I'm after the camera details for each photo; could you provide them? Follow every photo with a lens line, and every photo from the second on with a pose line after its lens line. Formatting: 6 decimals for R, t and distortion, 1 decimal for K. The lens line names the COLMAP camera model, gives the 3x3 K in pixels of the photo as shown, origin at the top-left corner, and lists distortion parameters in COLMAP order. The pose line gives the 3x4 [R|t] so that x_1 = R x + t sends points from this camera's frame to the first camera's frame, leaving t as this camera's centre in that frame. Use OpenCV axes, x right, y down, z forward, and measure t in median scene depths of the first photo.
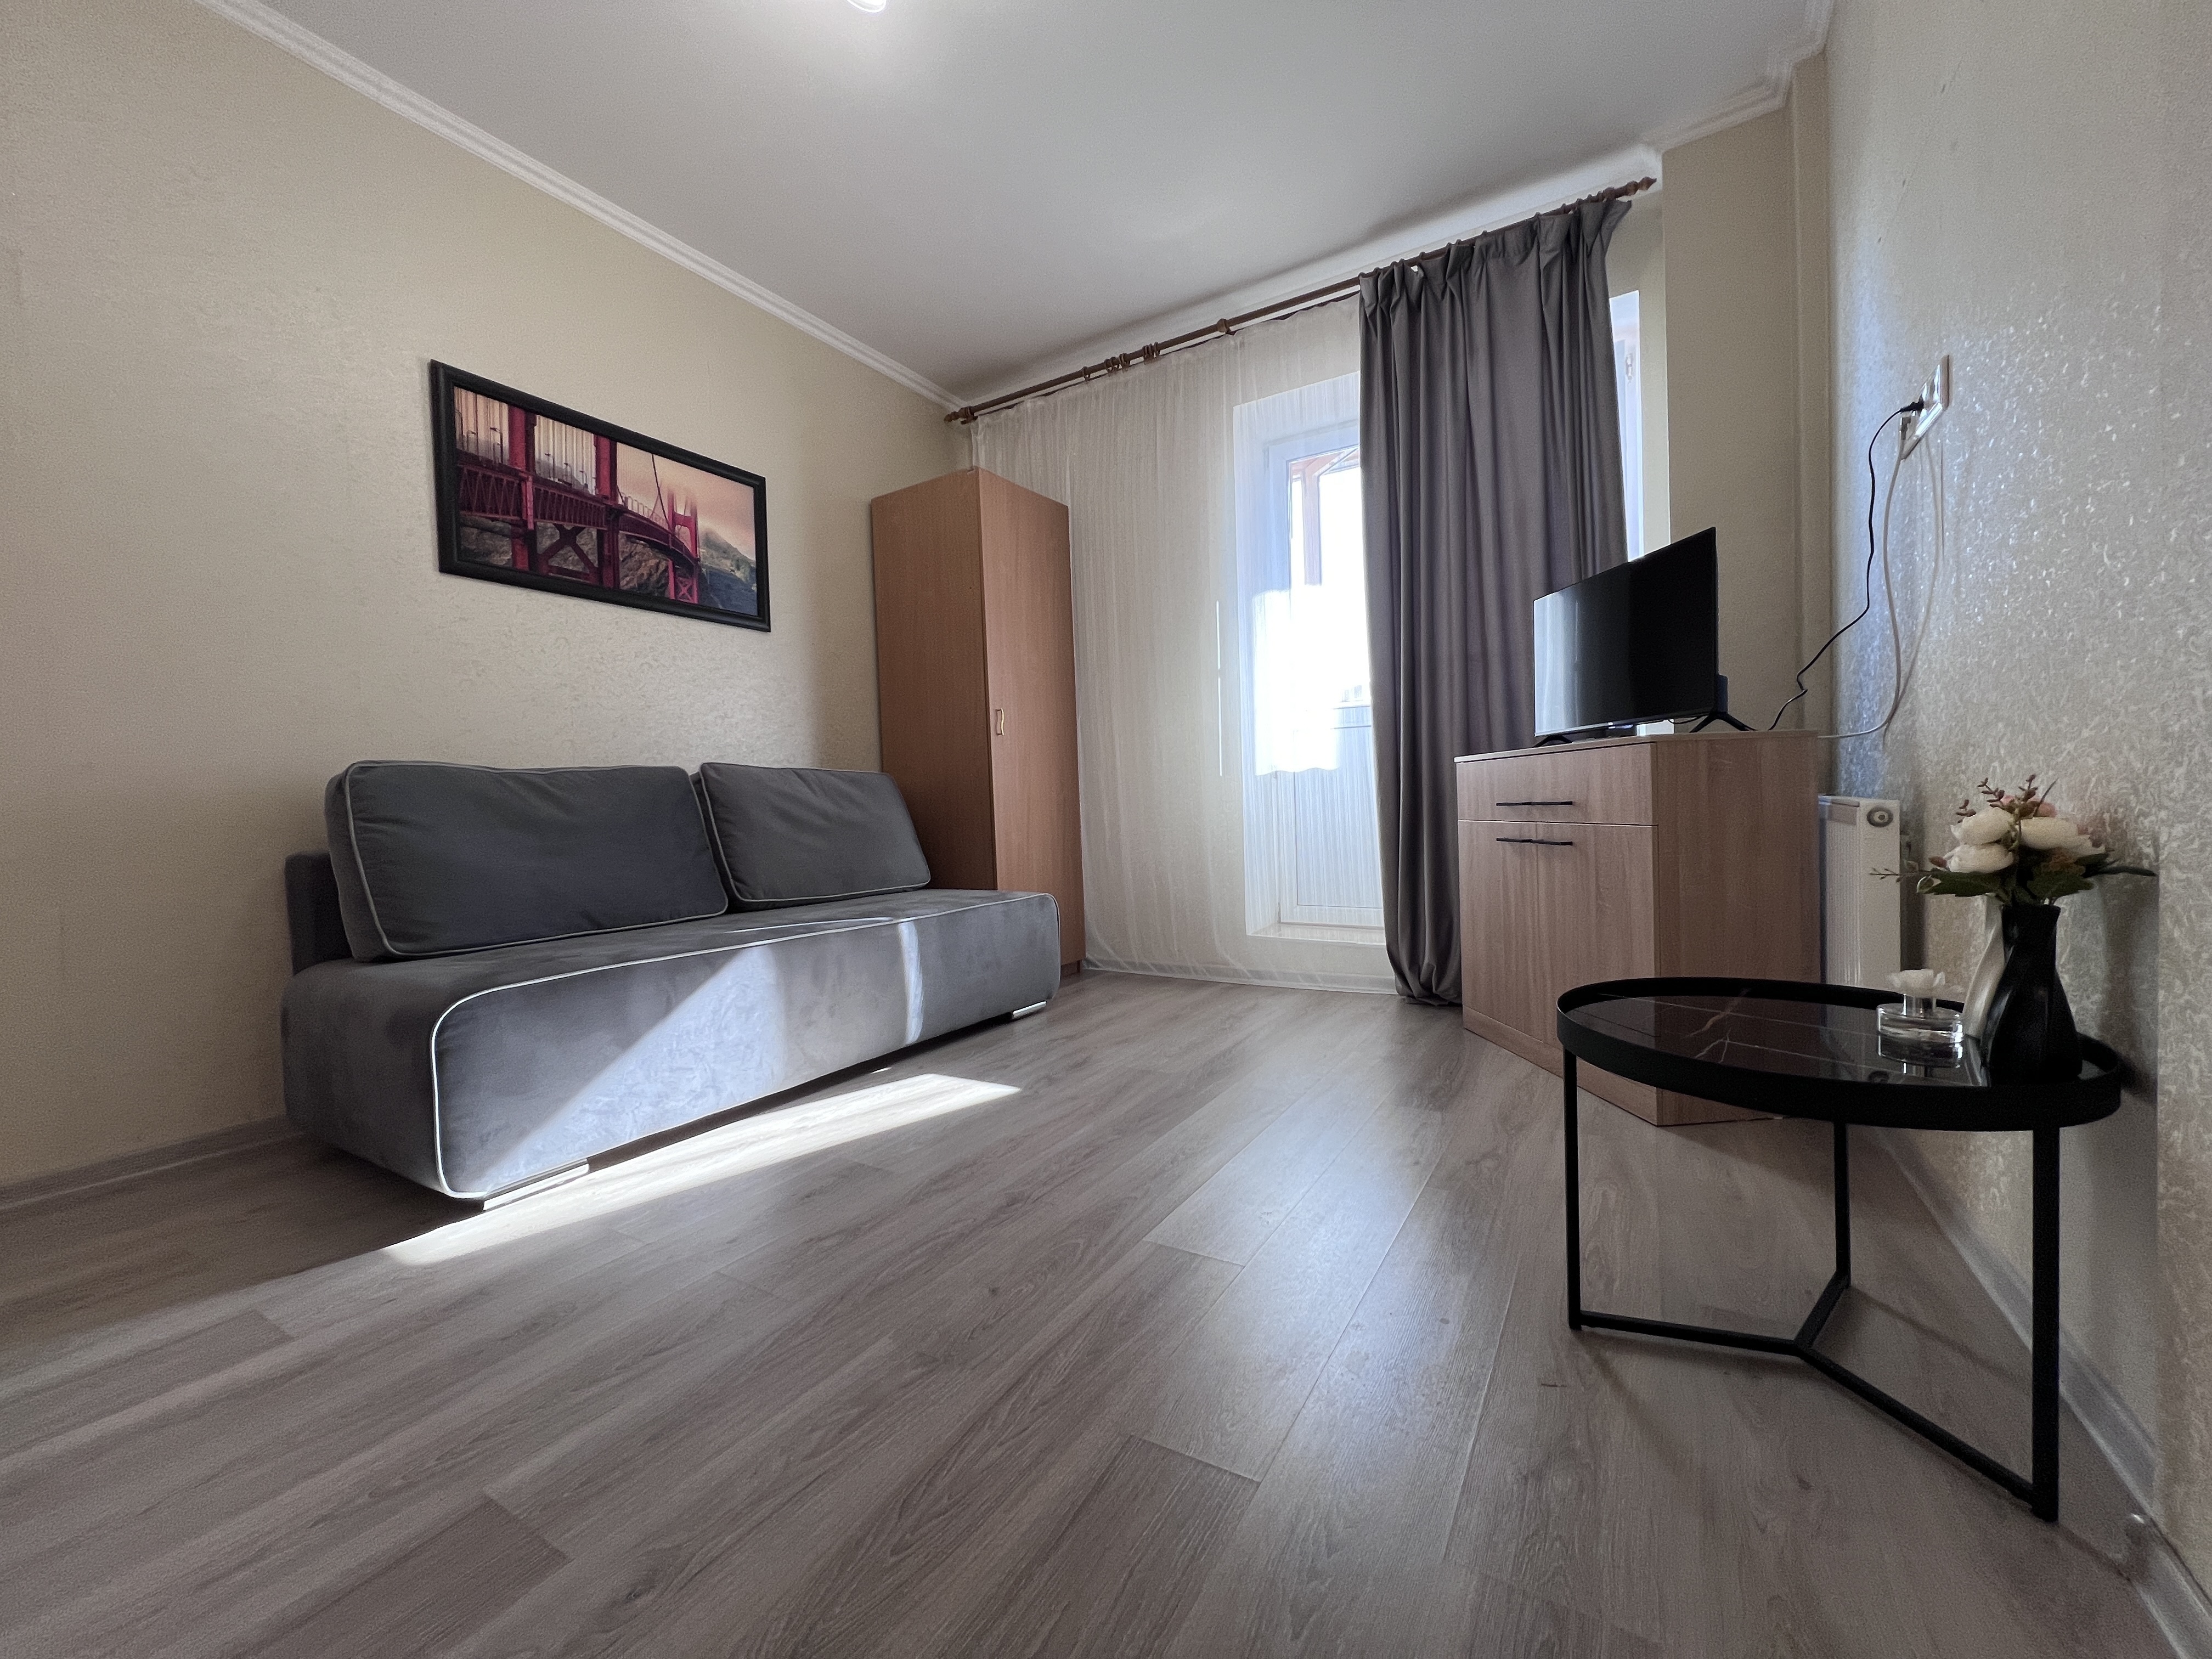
lens RADIAL K [[883.5, 0, 1106.9], [0, 883.5, 827.2], [0, 0, 1]] dist [-0.002695, 0.000606]
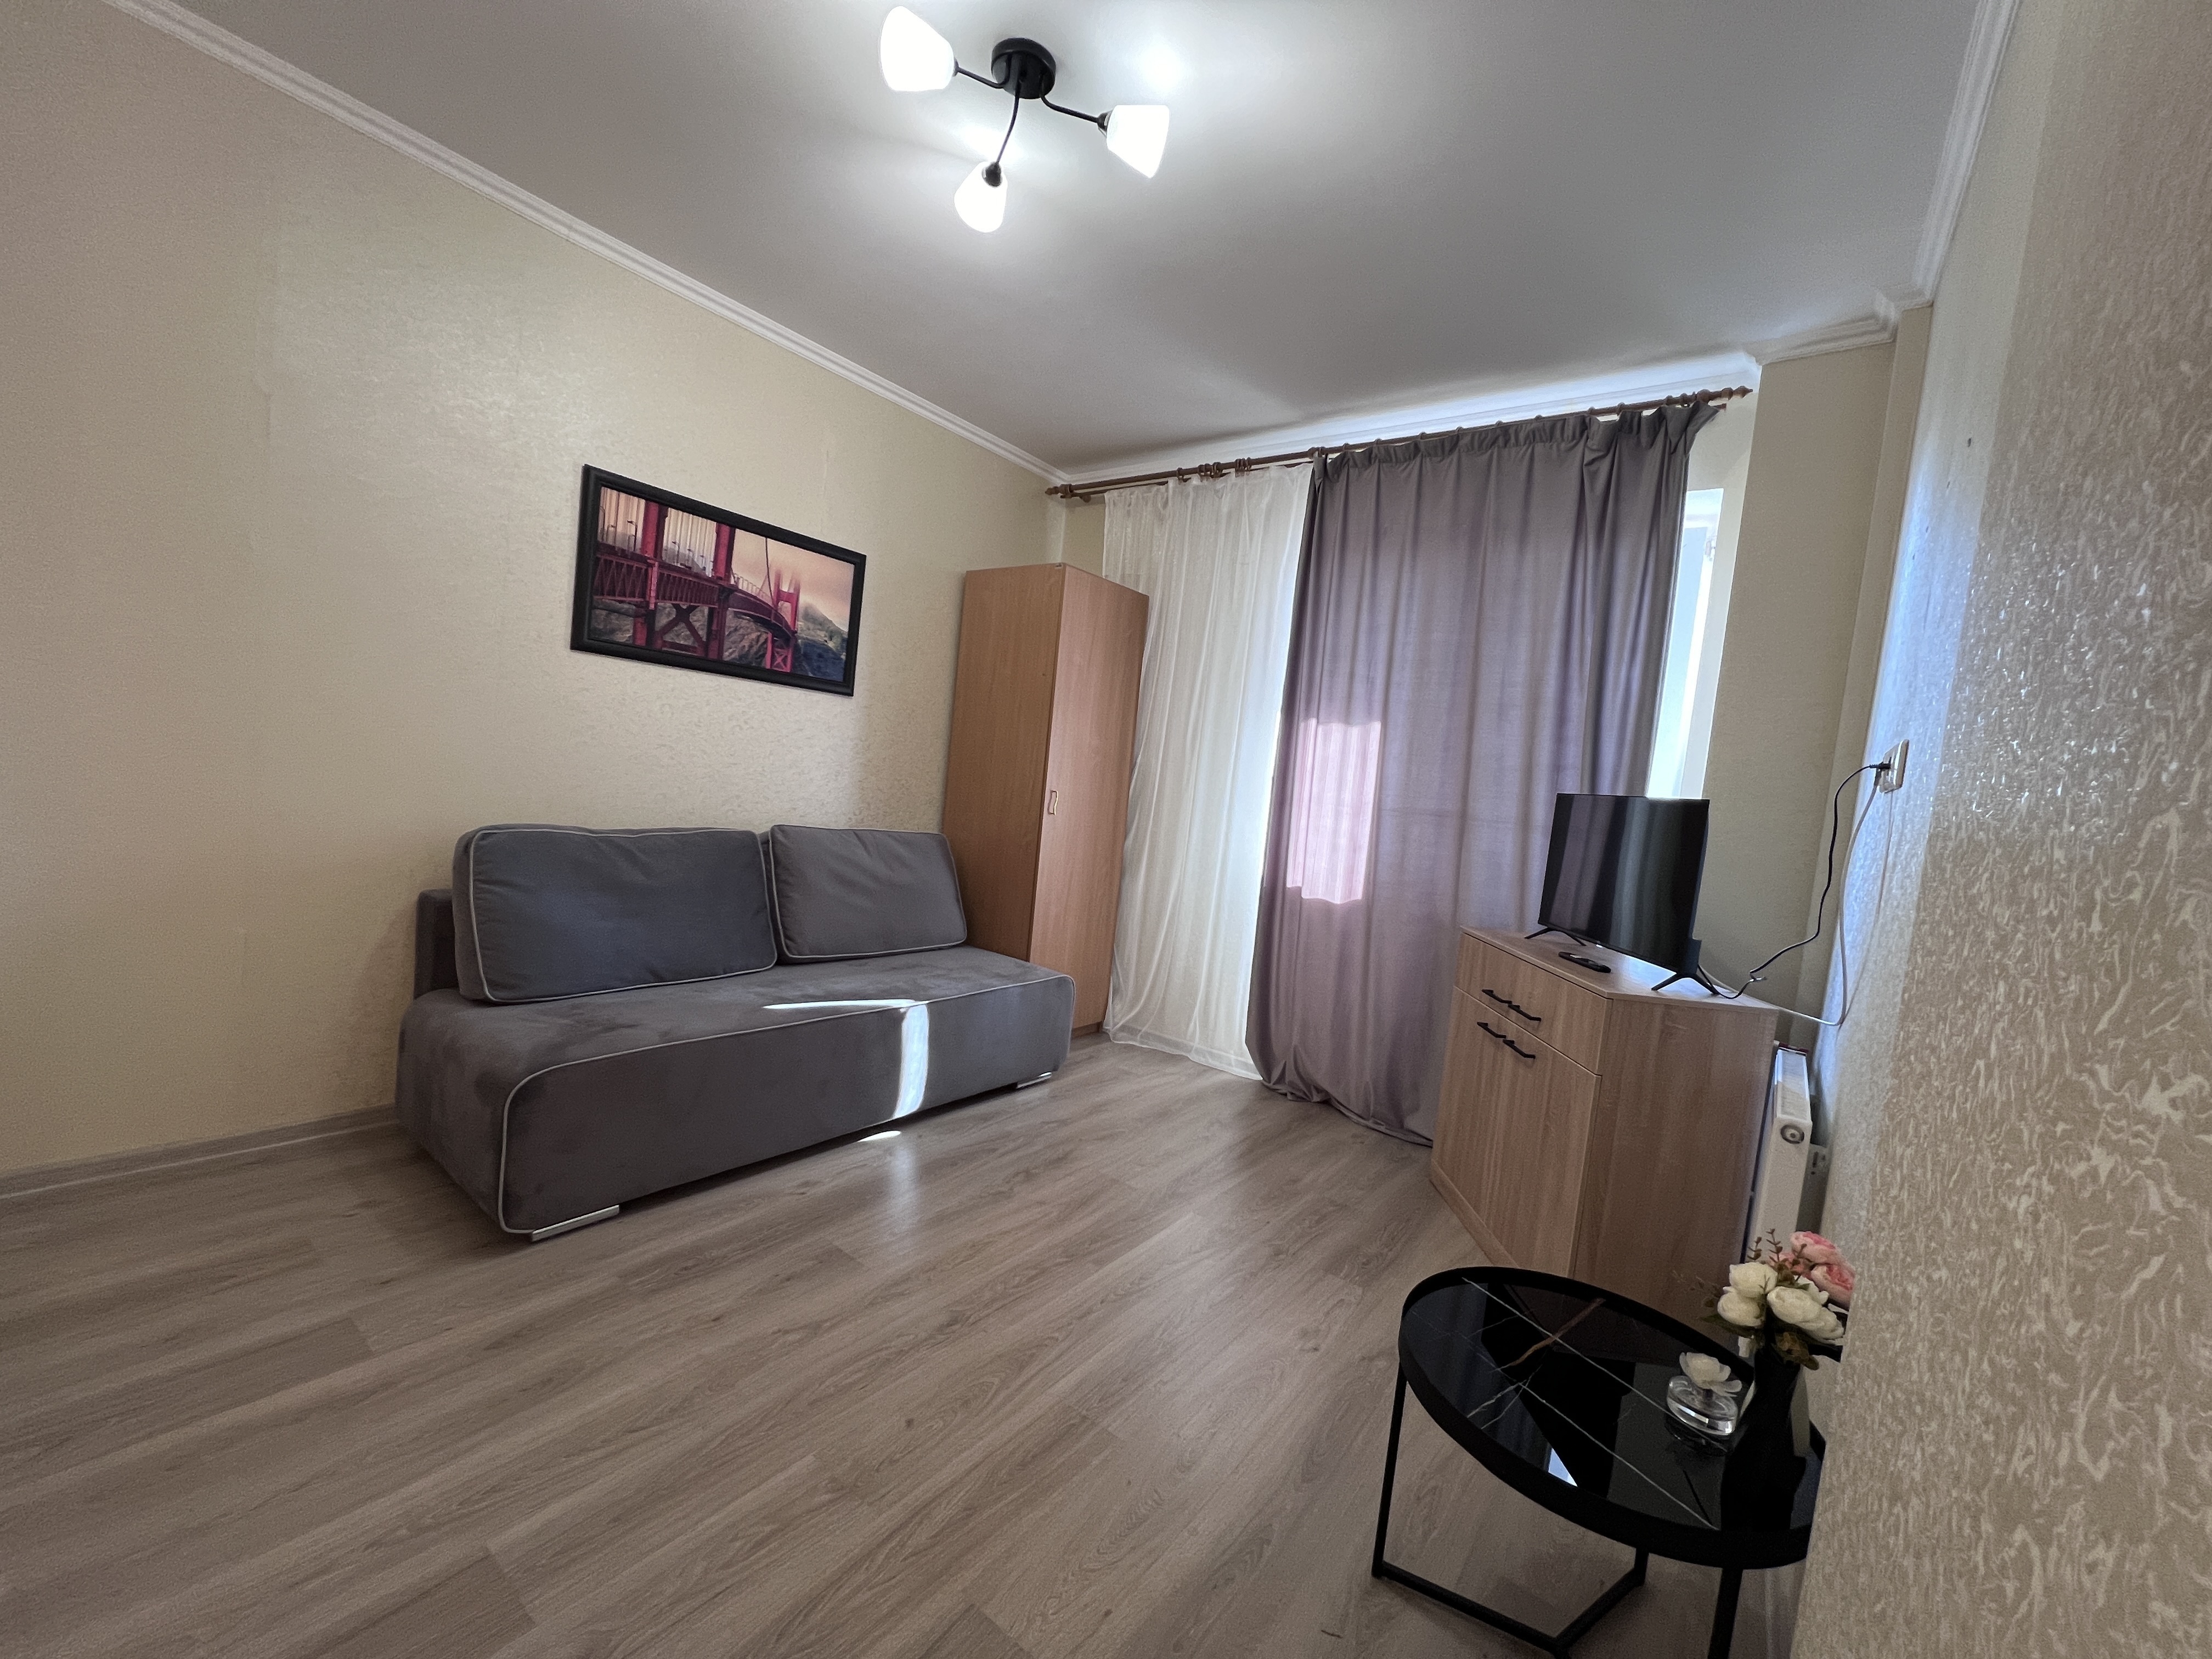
lens RADIAL K [[883.5, 0, 1108.4], [0, 883.5, 826.7], [0, 0, 1]] dist [-0.002695, 0.000606]
pose [[0.985432, 0.142667, -0.092576, 0.071155], [-0.139777, 0.989491, 0.037021, -0.190109], [0.096884, -0.023541, 0.995017, -0.079059]]
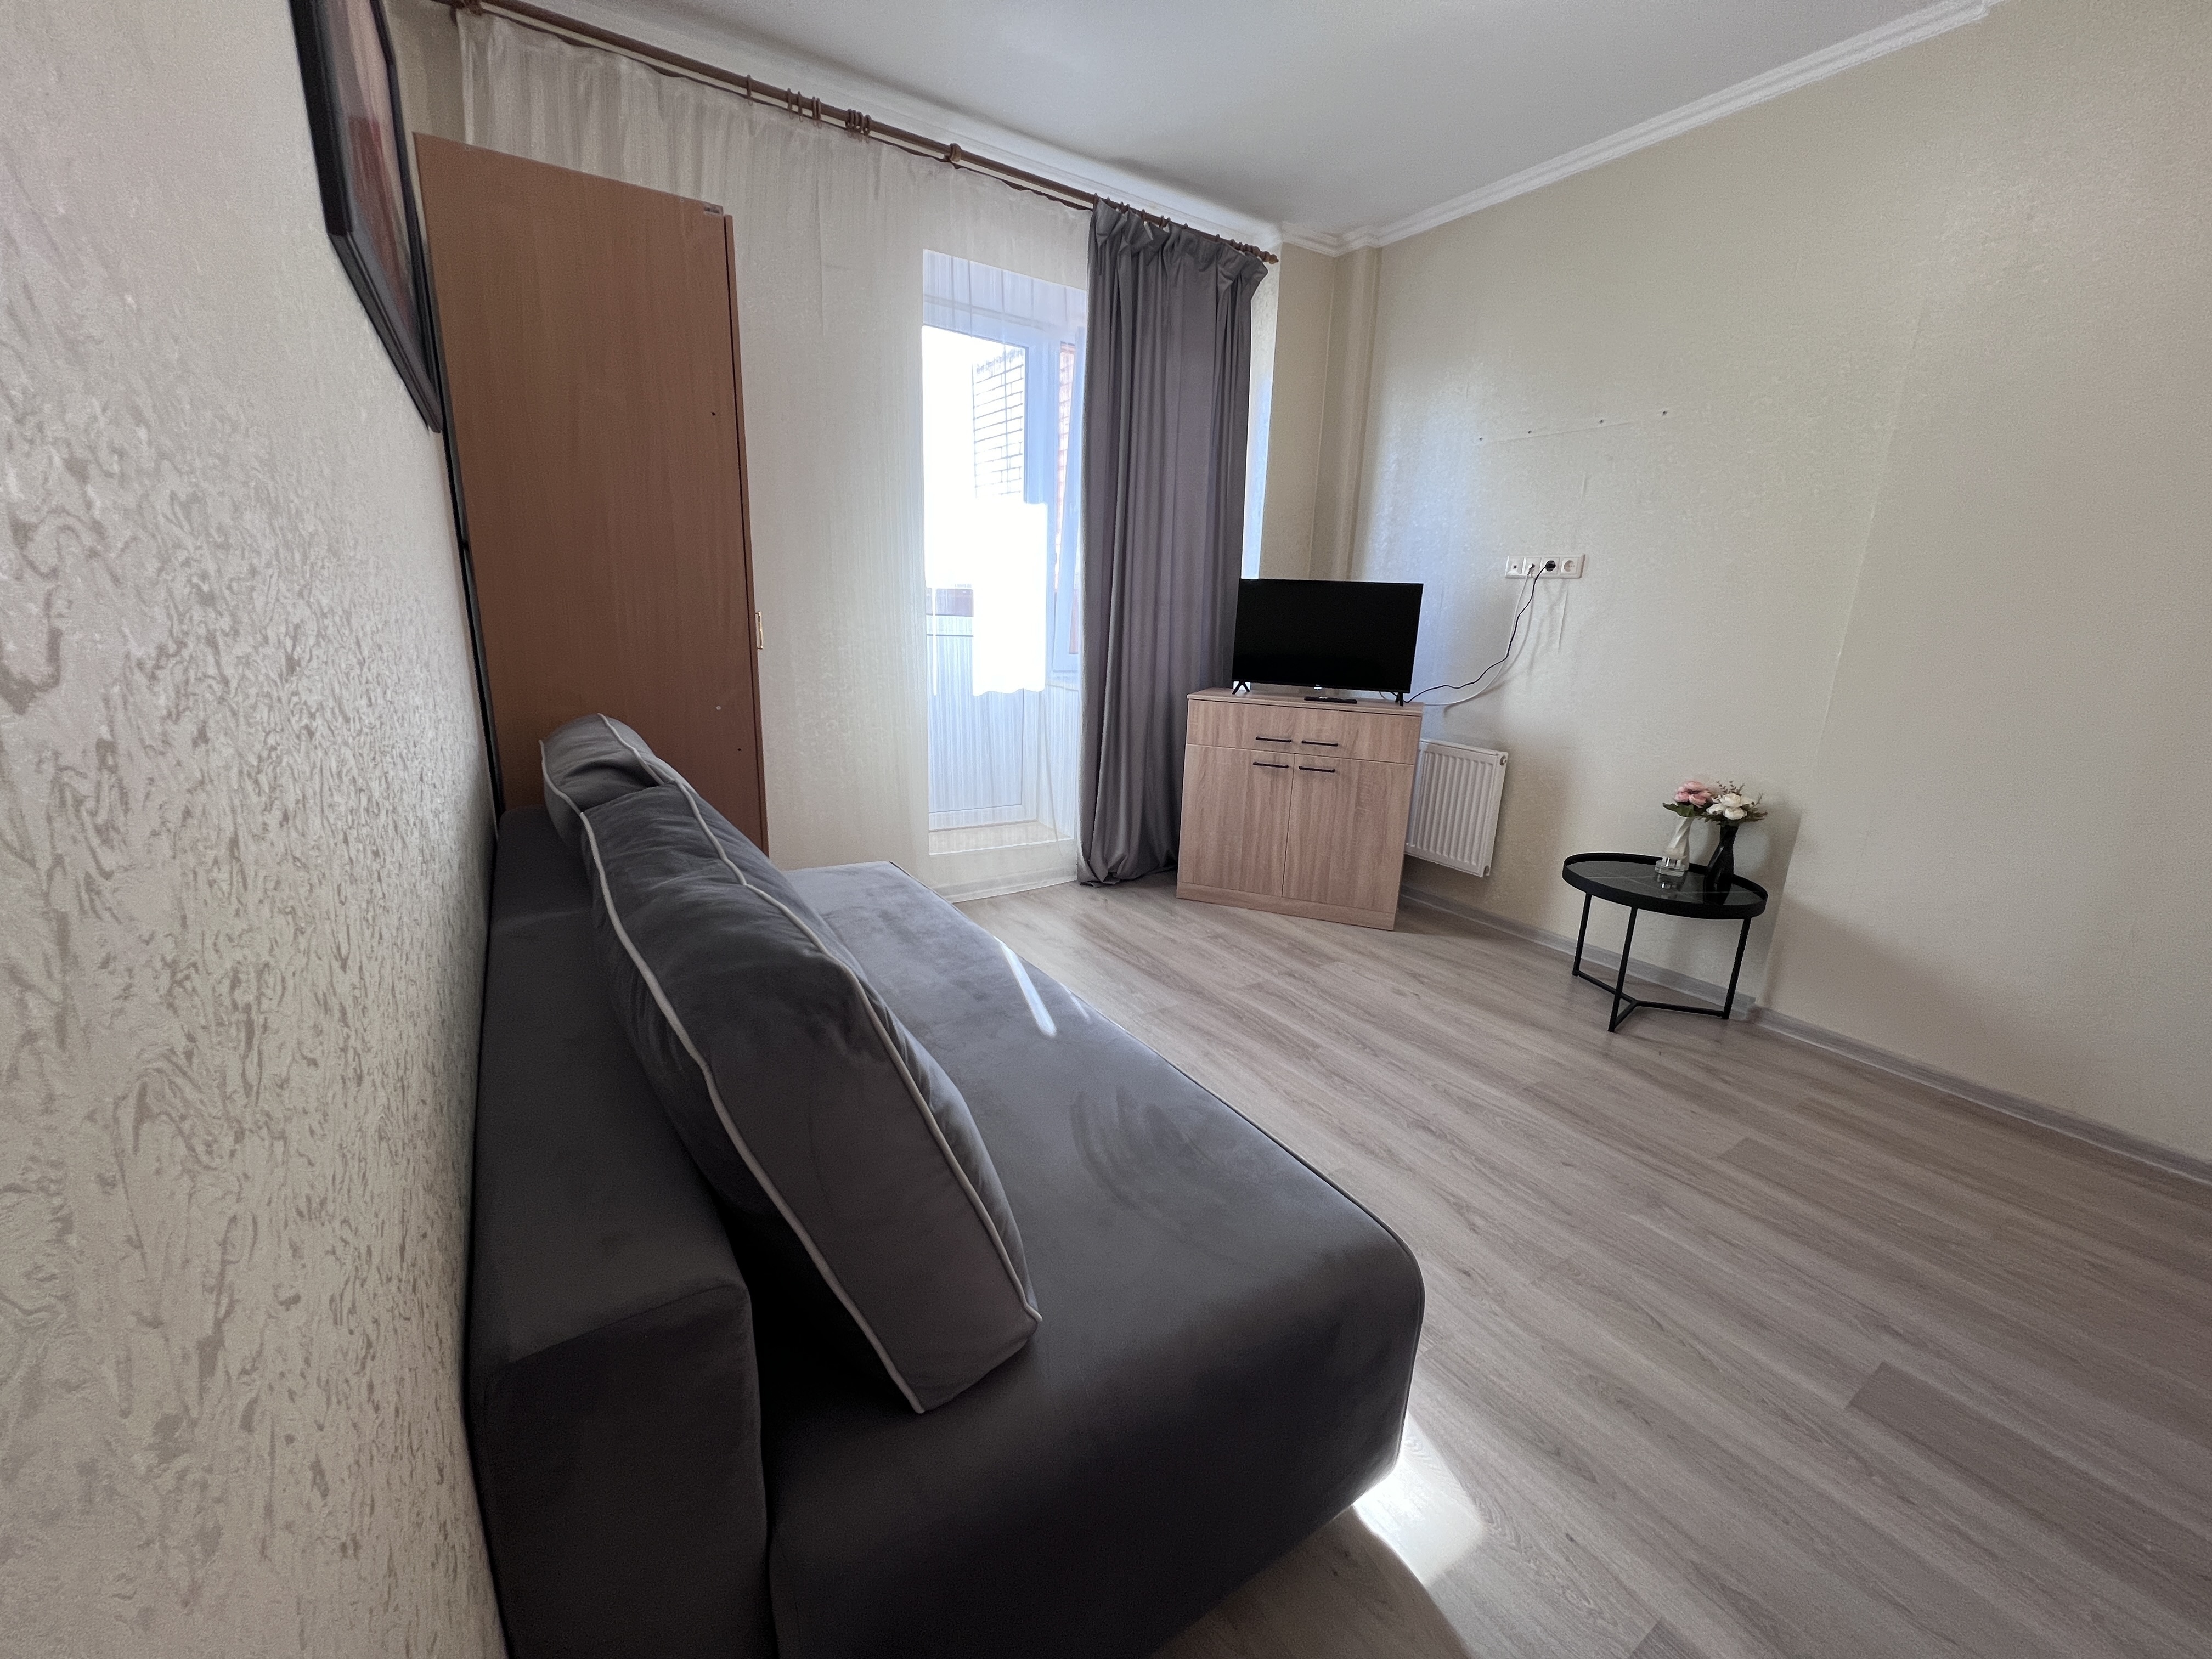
lens RADIAL K [[883.5, 0, 1100.8], [0, 883.5, 833.5], [0, 0, 1]] dist [-0.002695, 0.000606]
pose [[0.426199, -0.179250, 0.886693, -0.889153], [-0.030734, 0.976737, 0.212225, -0.164412], [-0.904107, -0.117702, 0.410775, 0.616272]]
